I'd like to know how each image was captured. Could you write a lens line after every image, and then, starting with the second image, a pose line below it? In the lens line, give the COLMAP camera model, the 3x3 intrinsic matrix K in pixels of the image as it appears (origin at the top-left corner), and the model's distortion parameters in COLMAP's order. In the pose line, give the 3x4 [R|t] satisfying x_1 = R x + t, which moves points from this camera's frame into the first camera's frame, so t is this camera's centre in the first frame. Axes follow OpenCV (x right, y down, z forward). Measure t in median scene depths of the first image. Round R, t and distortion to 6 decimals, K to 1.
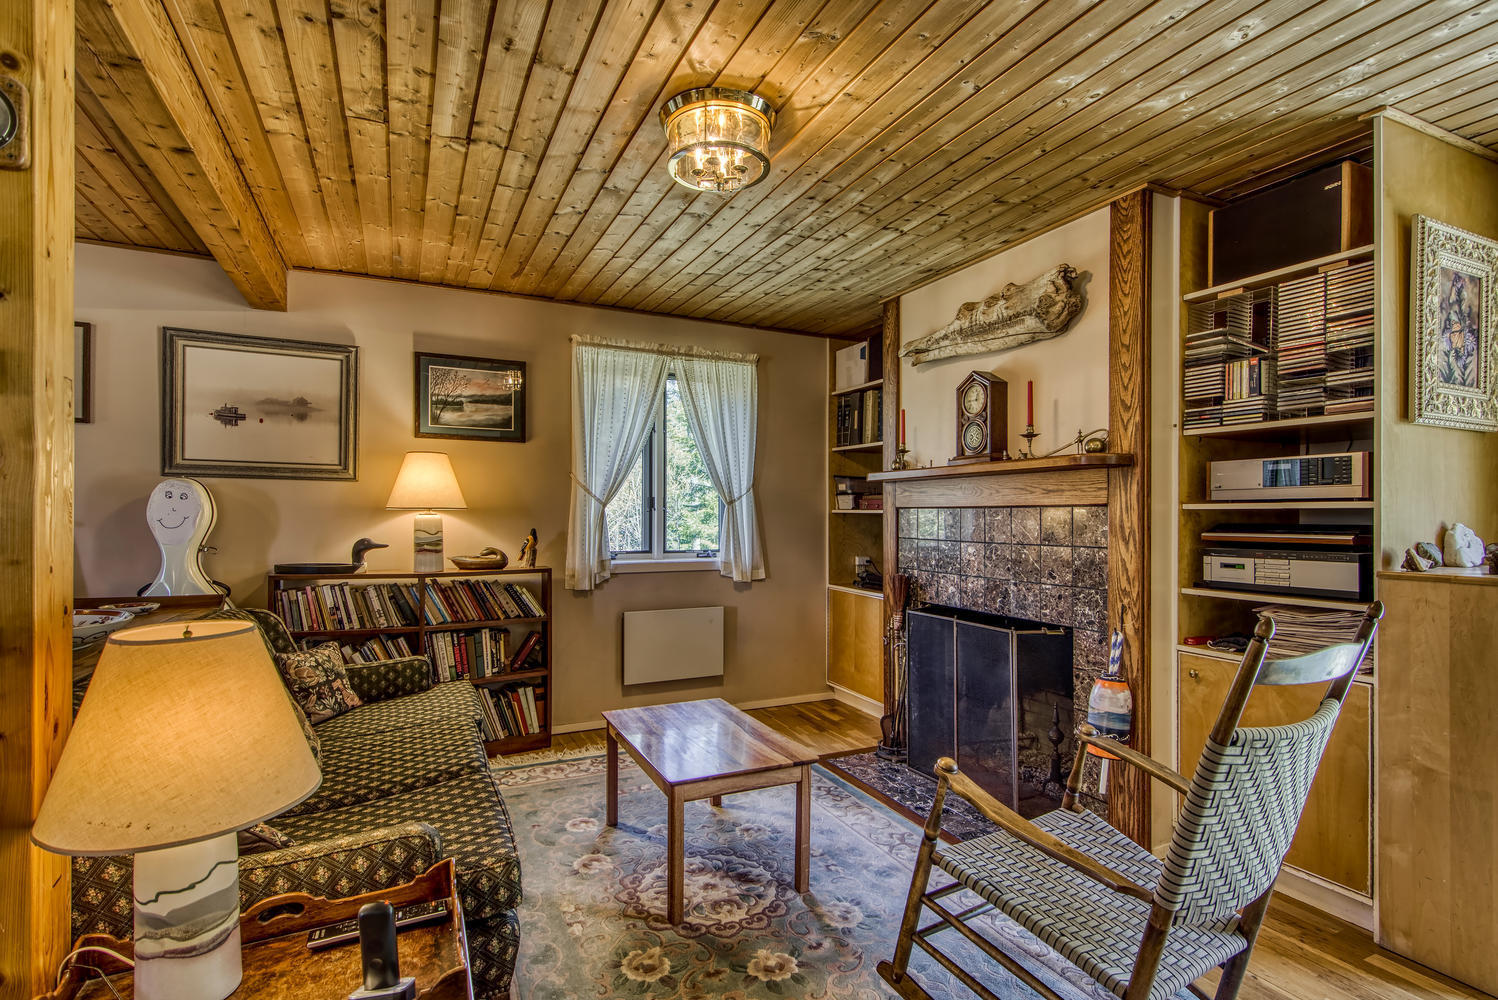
lens RADIAL K [[720.0, 0, 744.1], [0, 720.0, 515.5], [0, 0, 1]] dist [0.014790, -0.014857]
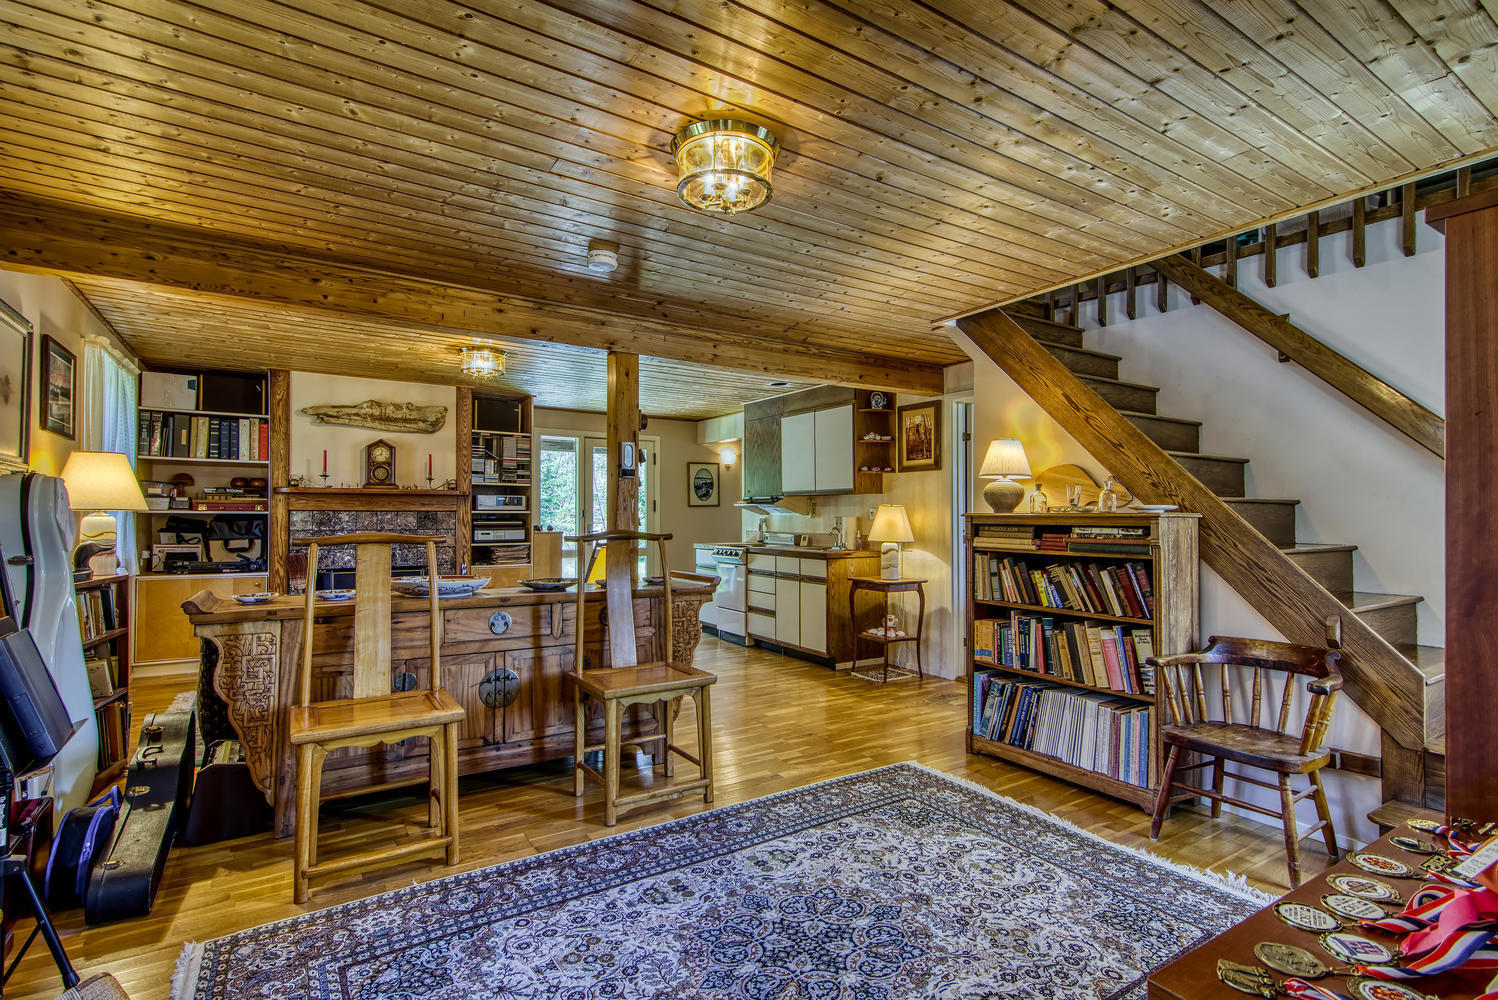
lens RADIAL K [[720.0, 0, 744.1], [0, 720.0, 515.5], [0, 0, 1]] dist [0.014790, -0.014857]
pose [[-0.127401, -0.002594, 0.991848, -1.894597], [-0.003378, 0.999992, 0.002182, -0.008019], [-0.991846, -0.003072, -0.127409, 0.334657]]
